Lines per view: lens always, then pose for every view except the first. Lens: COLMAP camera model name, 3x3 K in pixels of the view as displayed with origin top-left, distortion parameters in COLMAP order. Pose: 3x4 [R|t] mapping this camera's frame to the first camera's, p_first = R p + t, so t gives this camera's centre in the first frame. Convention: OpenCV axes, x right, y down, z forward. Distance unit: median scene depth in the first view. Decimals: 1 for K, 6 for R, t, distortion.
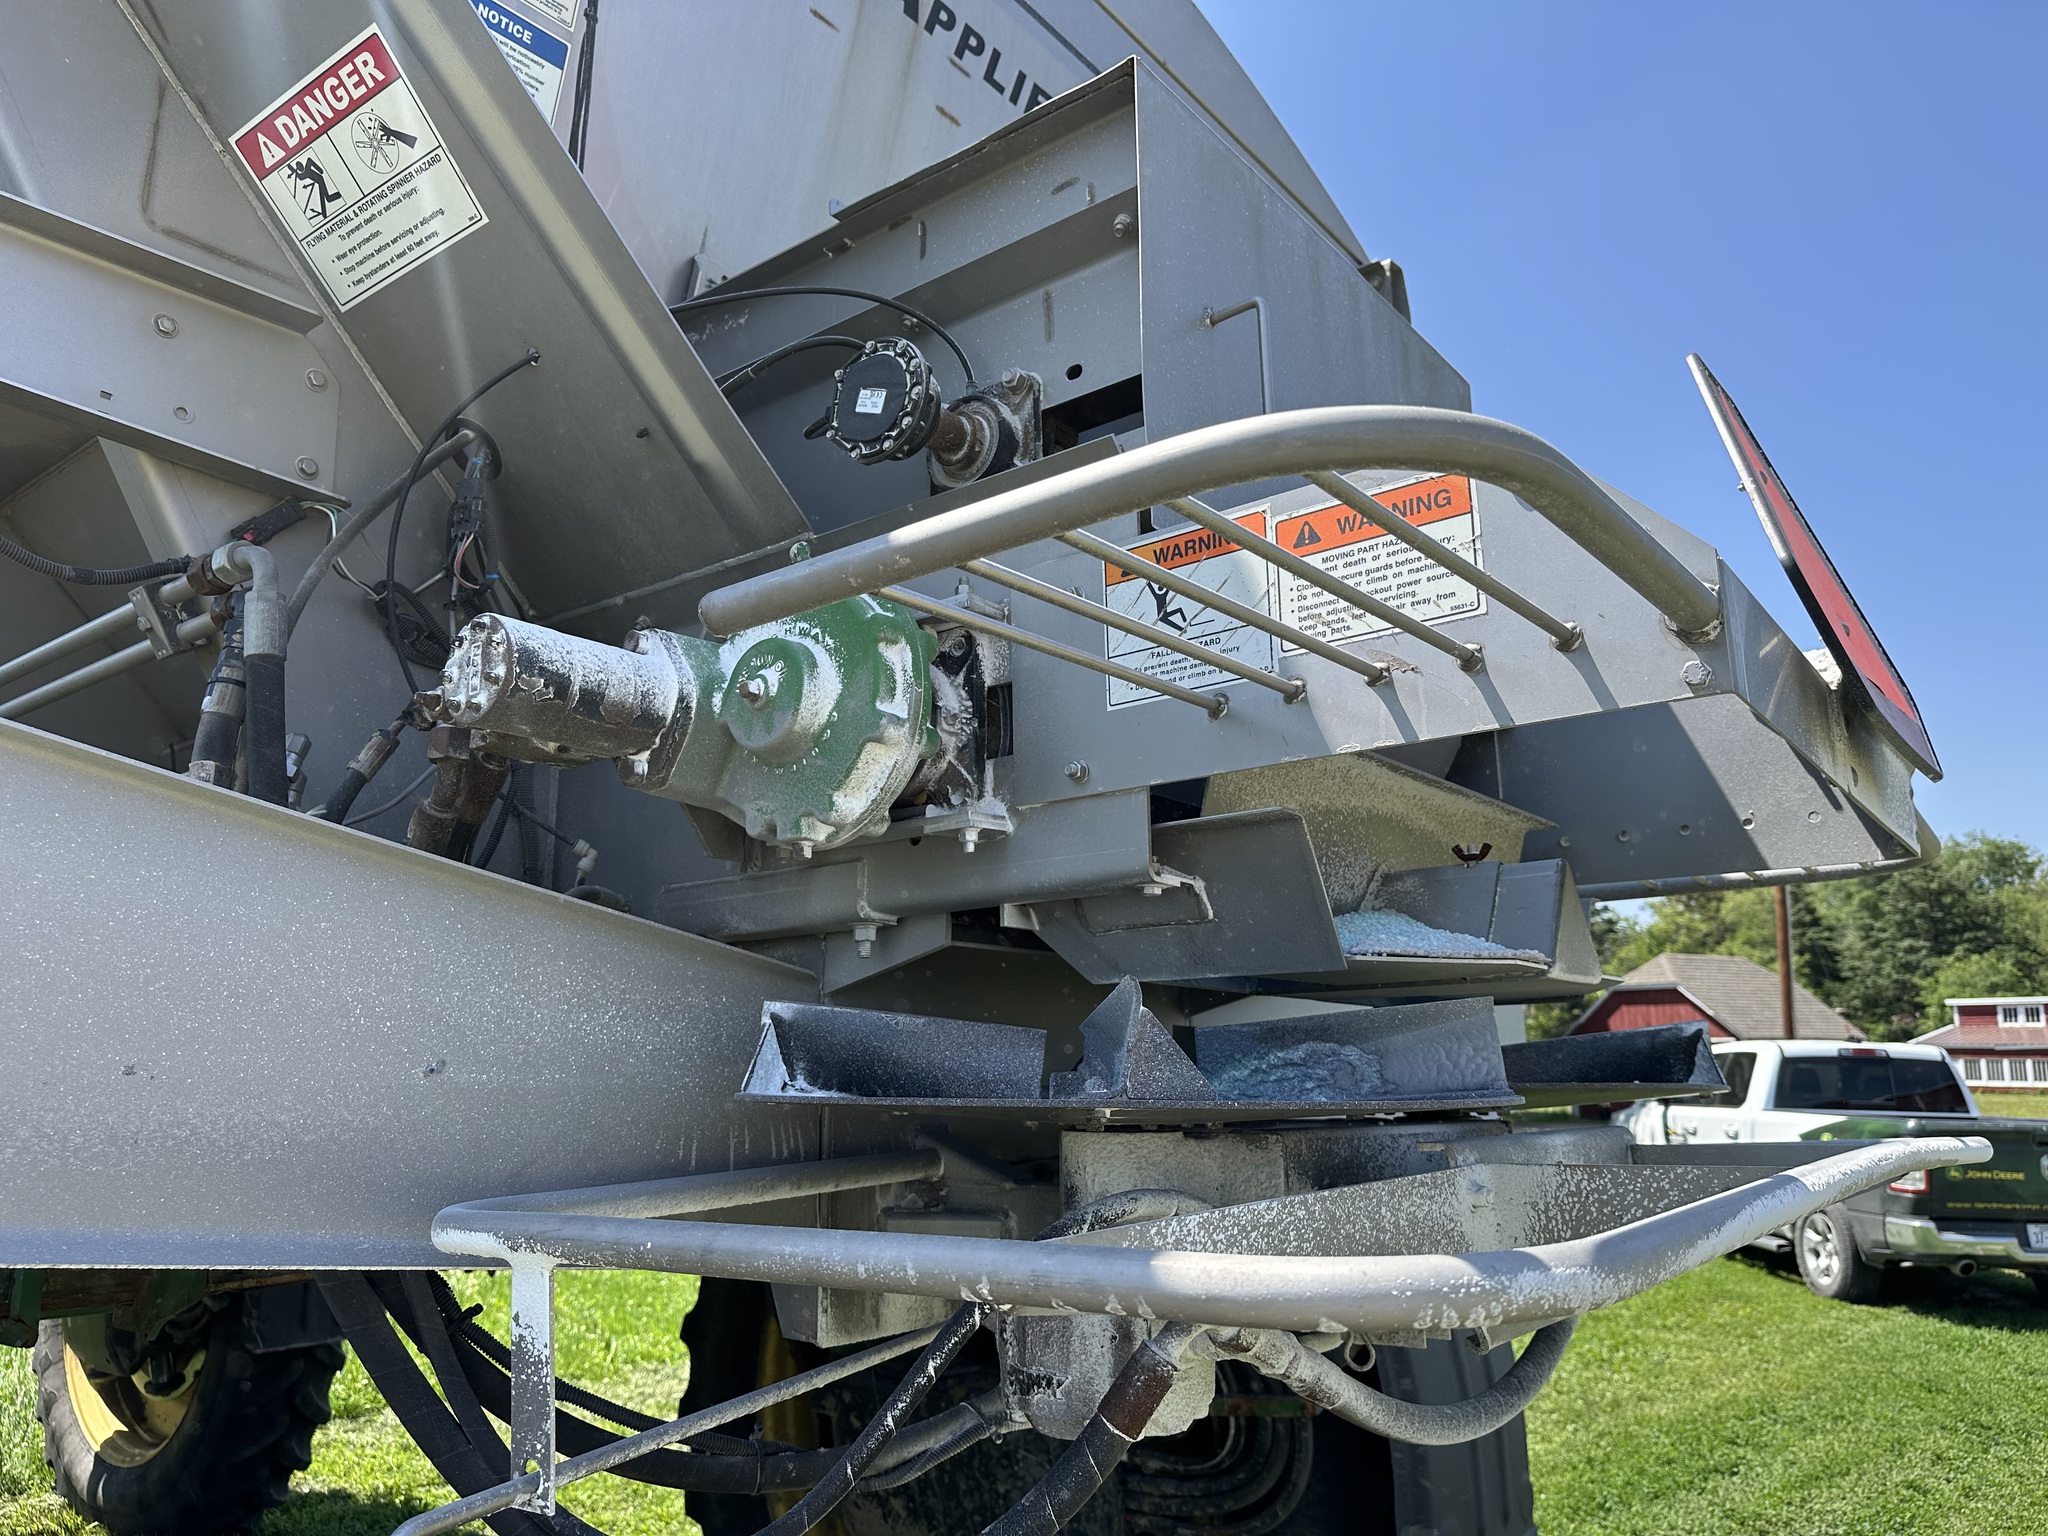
lens RADIAL K [[1492.1, 0, 1016.5], [0, 1492.1, 768.0], [0, 0, 1]] dist [0.067827, -0.102871]
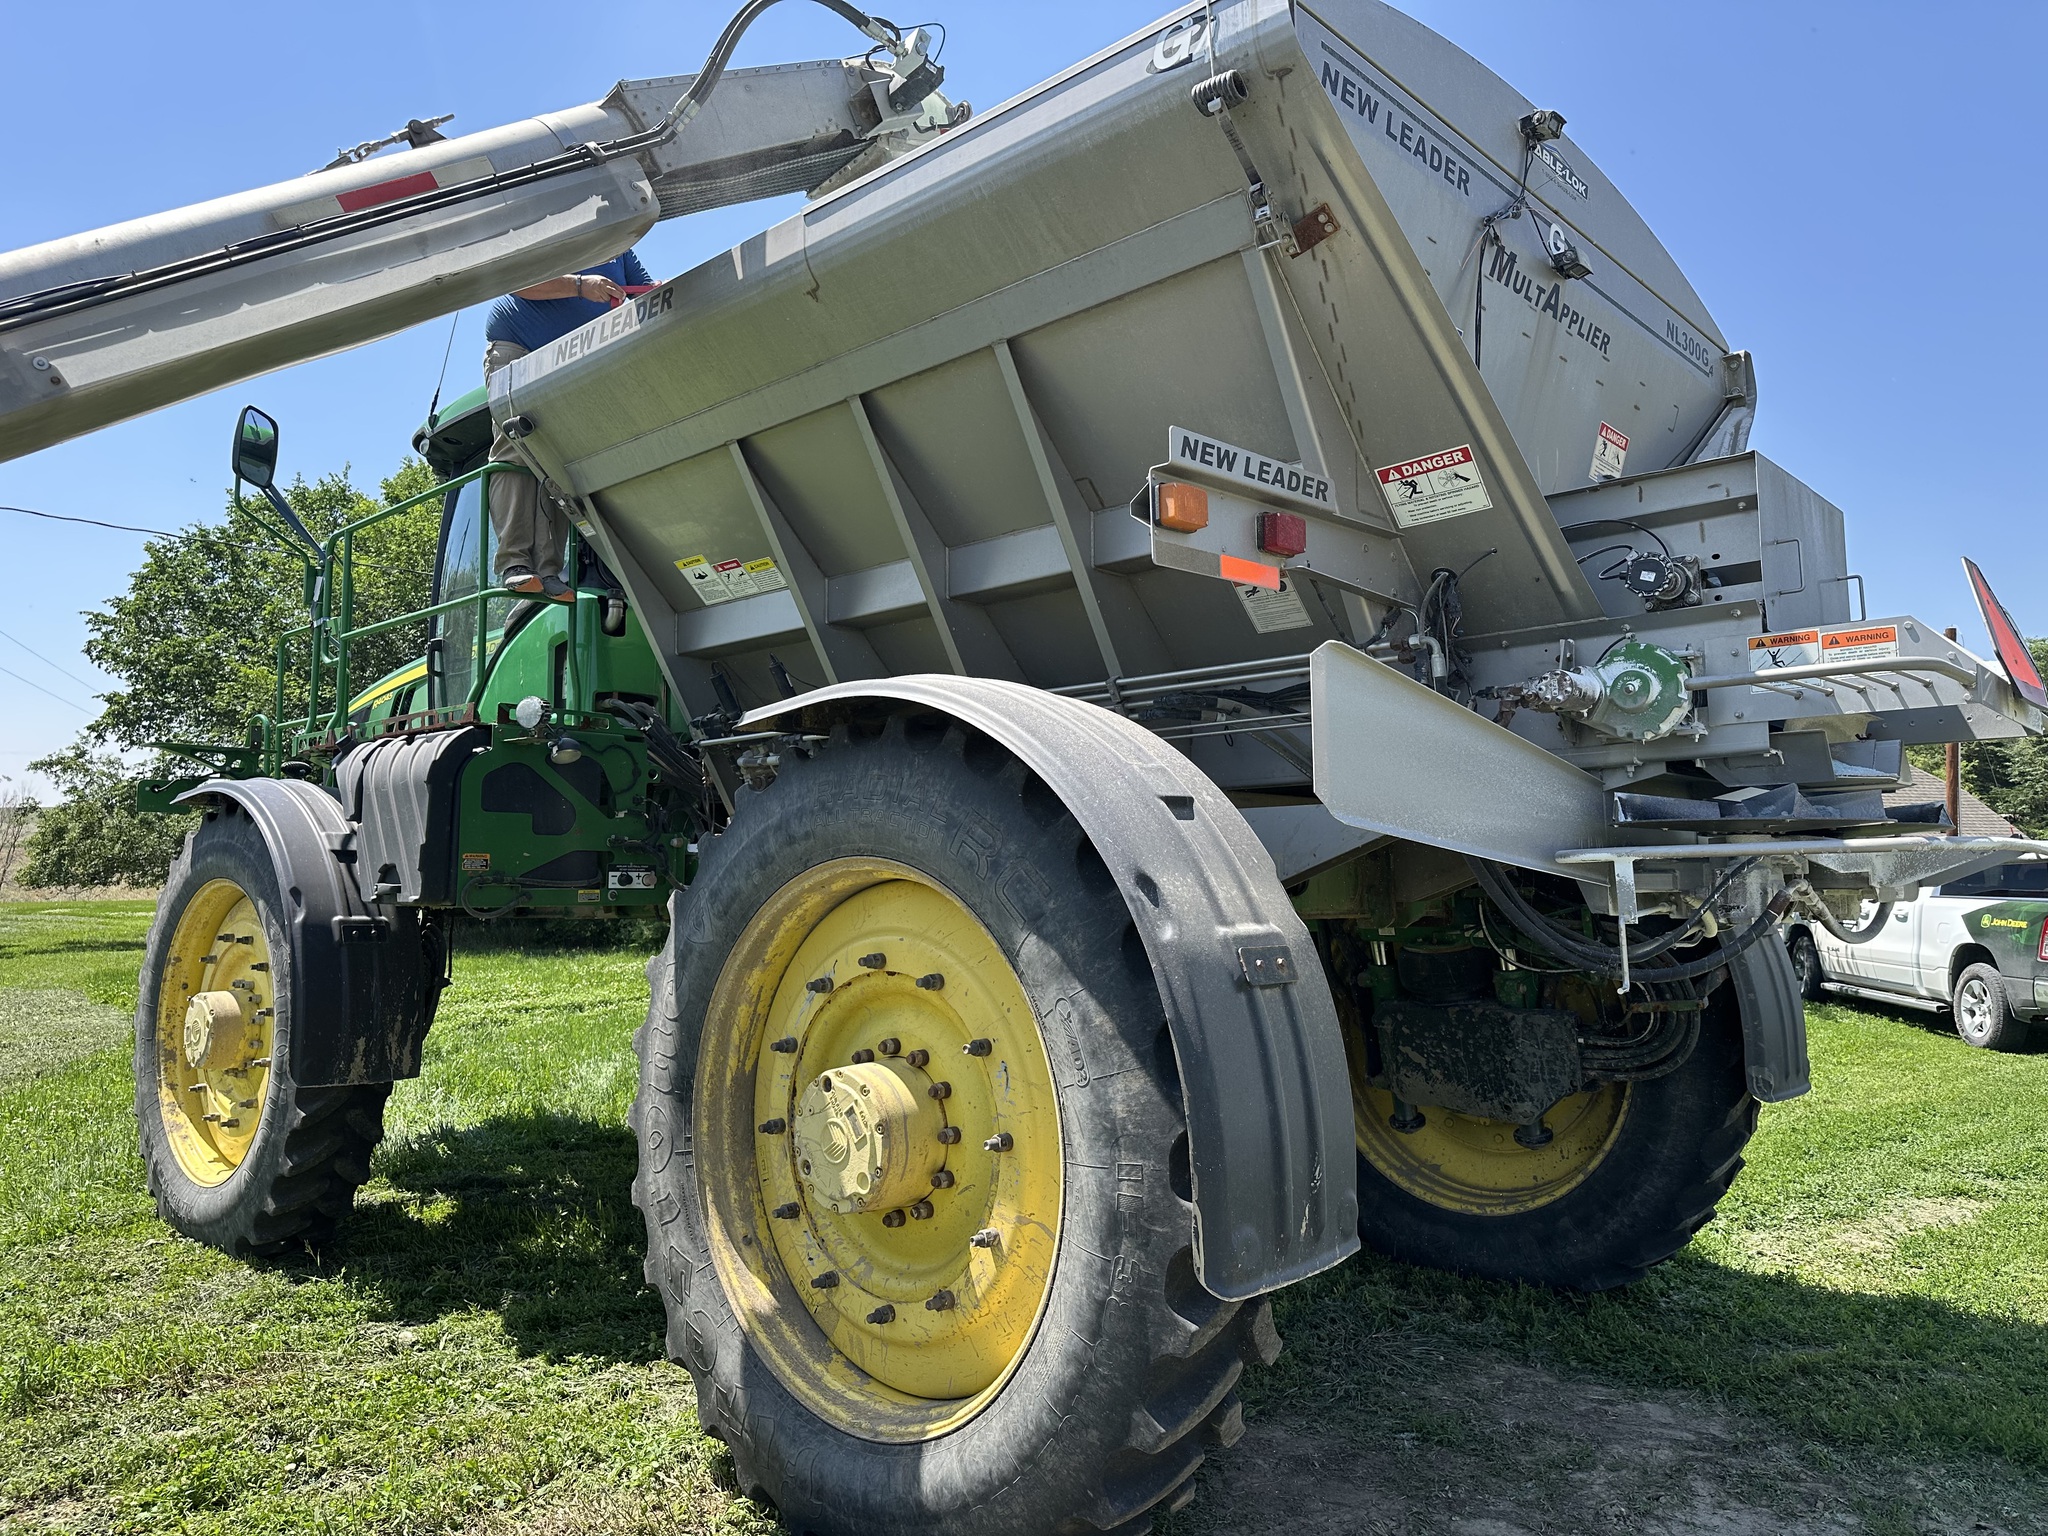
lens RADIAL K [[1440.0, 0, 1017.0], [0, 1440.0, 760.4], [0, 0, 1]] dist [-0.000759, -0.020774]
pose [[0.994000, -0.005876, -0.109222, -0.597868], [0.018907, 0.992755, 0.118659, -0.152450], [0.107733, -0.120012, 0.986910, -1.100558]]
